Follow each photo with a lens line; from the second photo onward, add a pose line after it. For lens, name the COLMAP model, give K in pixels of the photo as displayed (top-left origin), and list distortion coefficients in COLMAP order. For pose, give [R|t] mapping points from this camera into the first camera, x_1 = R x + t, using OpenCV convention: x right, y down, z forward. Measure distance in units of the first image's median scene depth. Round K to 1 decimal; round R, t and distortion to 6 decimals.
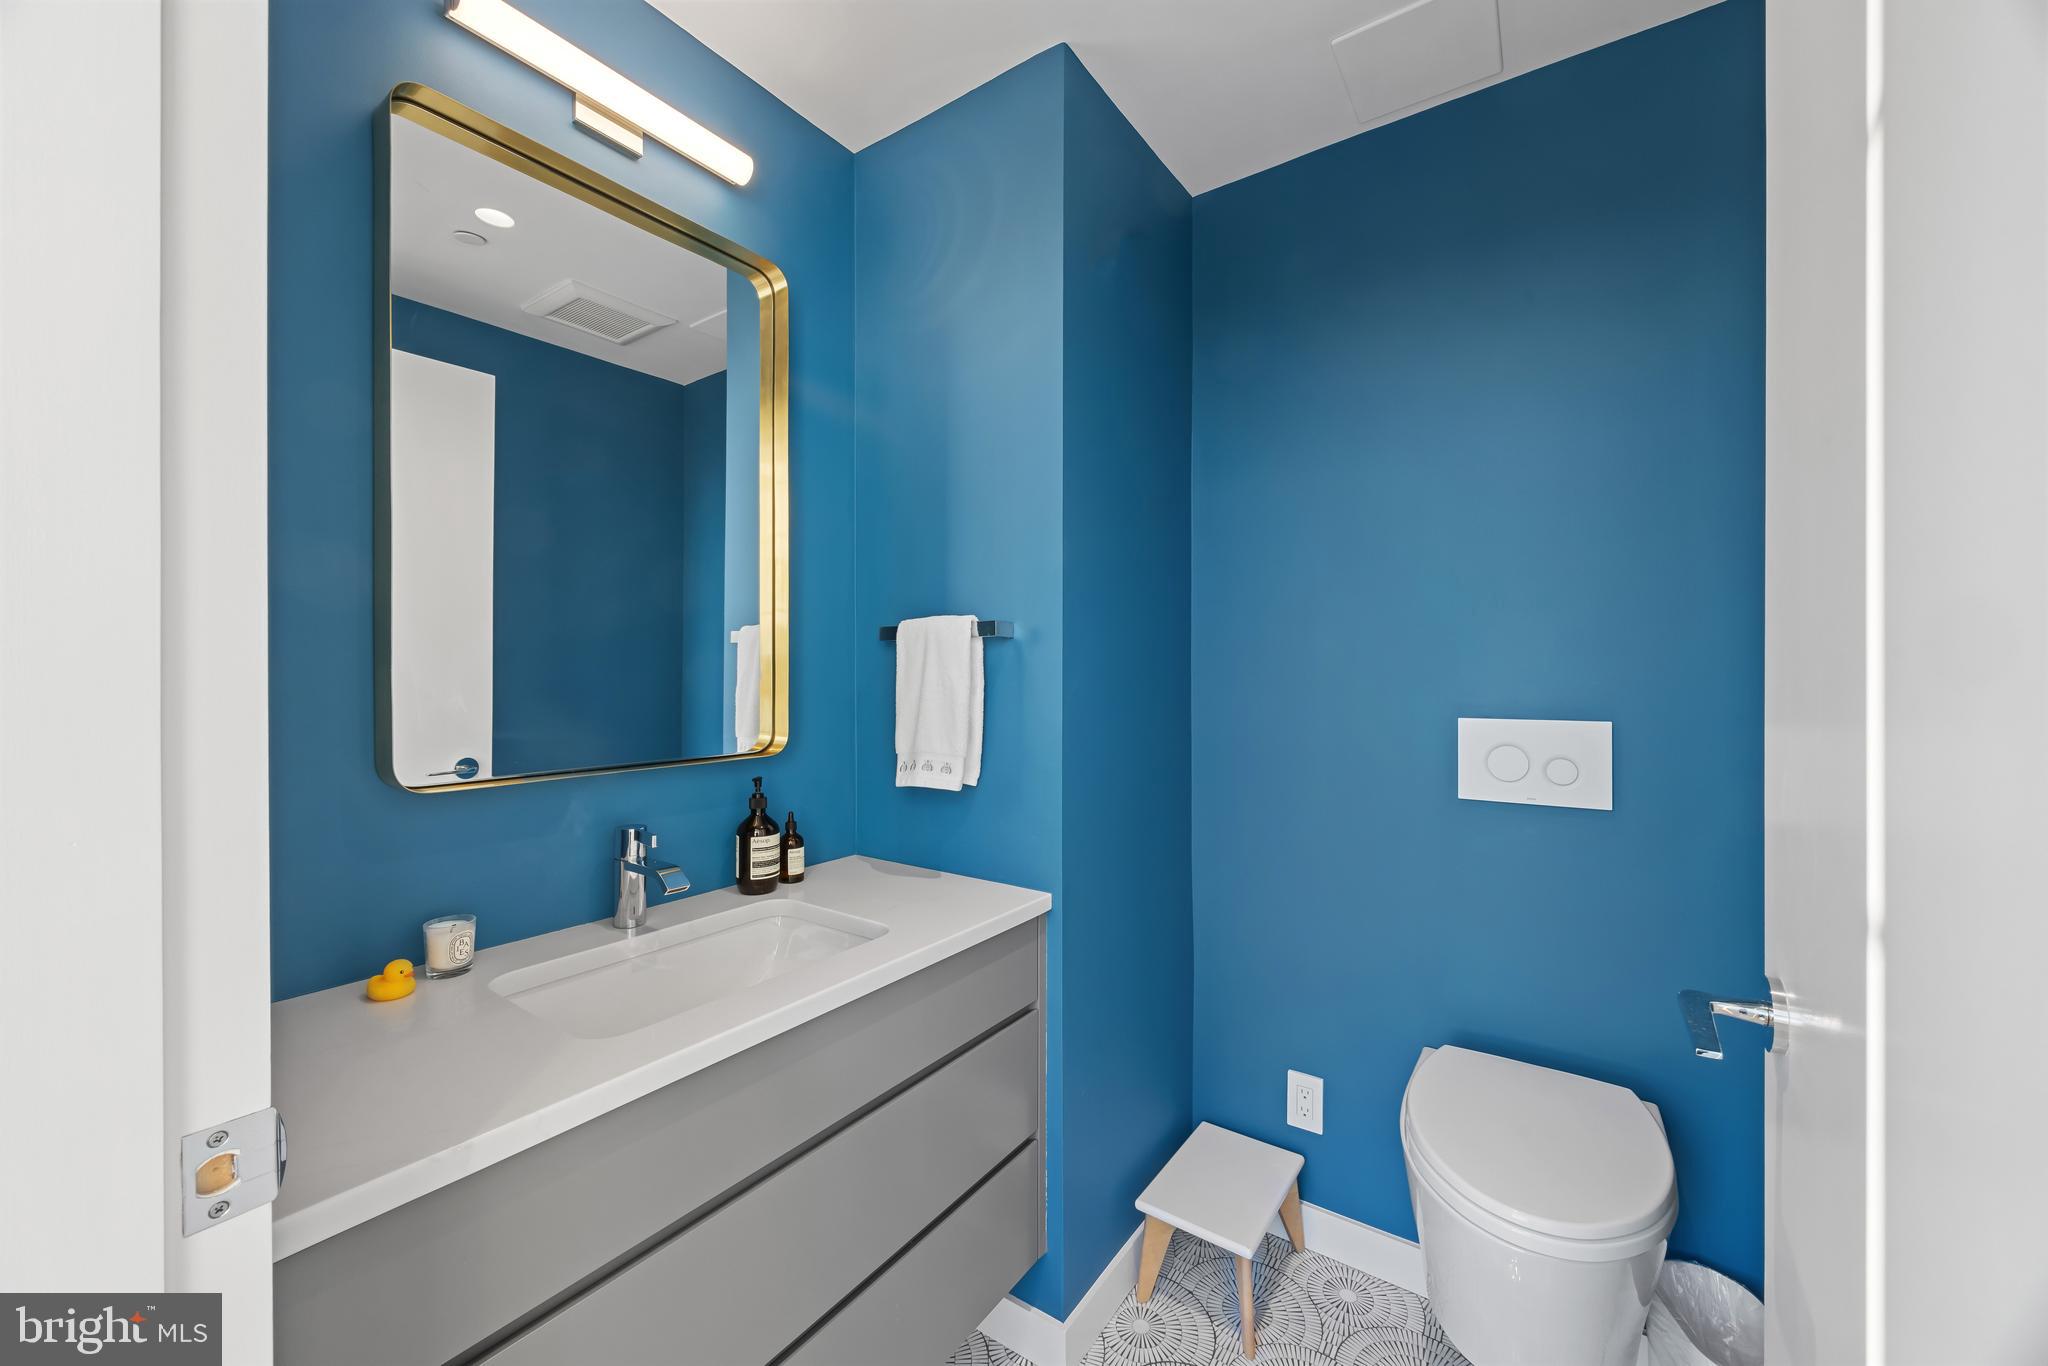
lens RADIAL K [[787.9, 0, 1019.2], [0, 787.9, 717.2], [0, 0, 1]] dist [-0.000723, -0.000021]
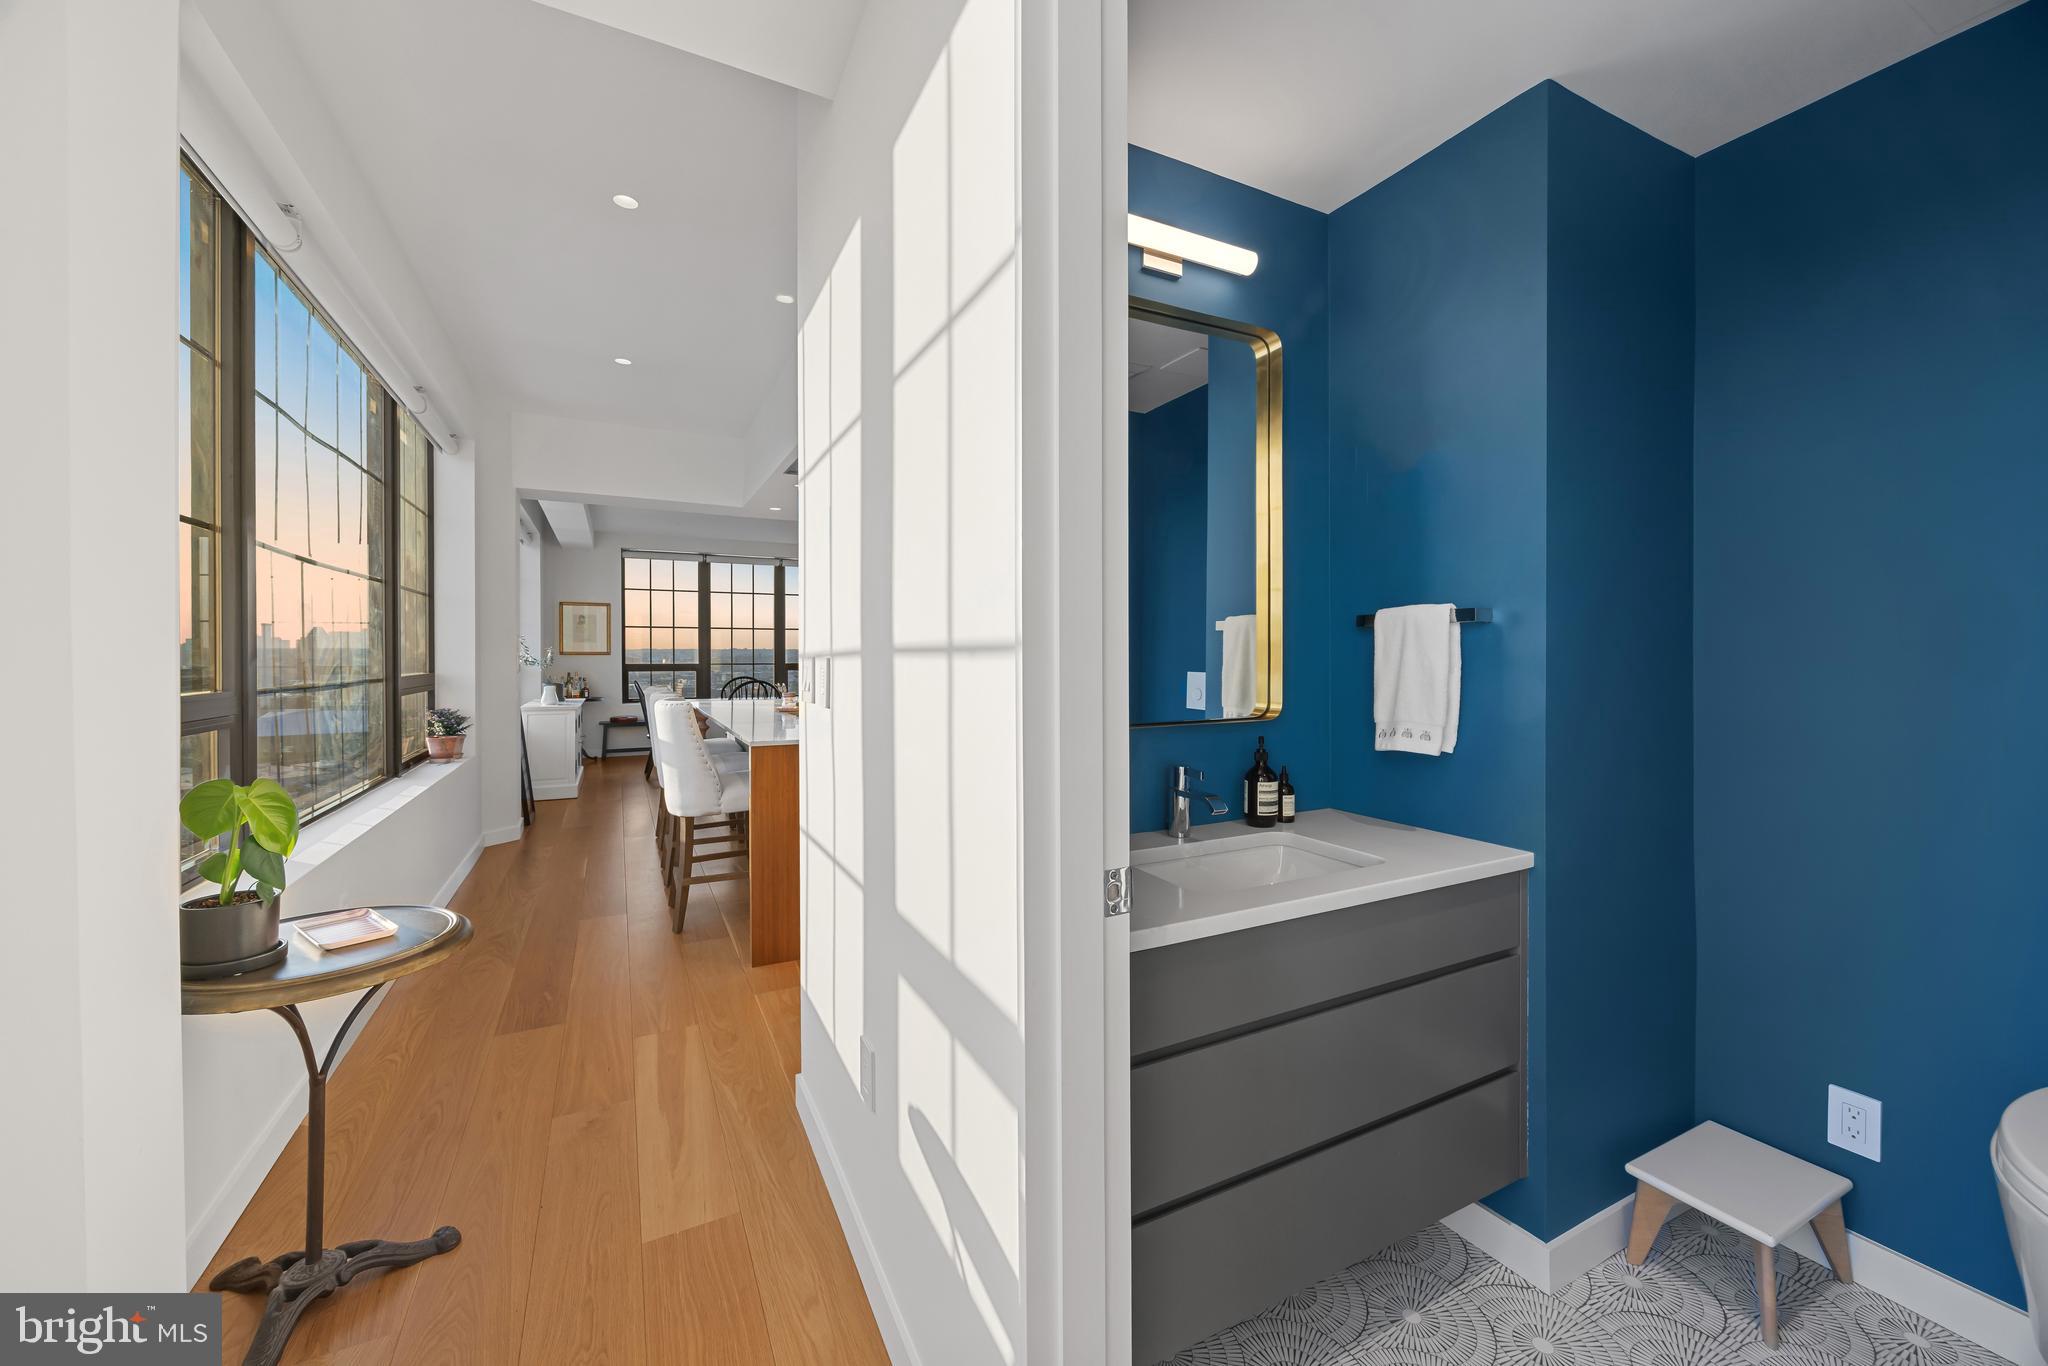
lens RADIAL K [[778.3, 0, 1026.8], [0, 778.3, 676.8], [0, 0, 1]] dist [-0.001682, 0.000214]
pose [[0.884427, 0.008755, -0.466597, -0.076792], [-0.021890, 0.999502, -0.022738, 0.016266], [0.466166, 0.030324, 0.884178, -0.286407]]
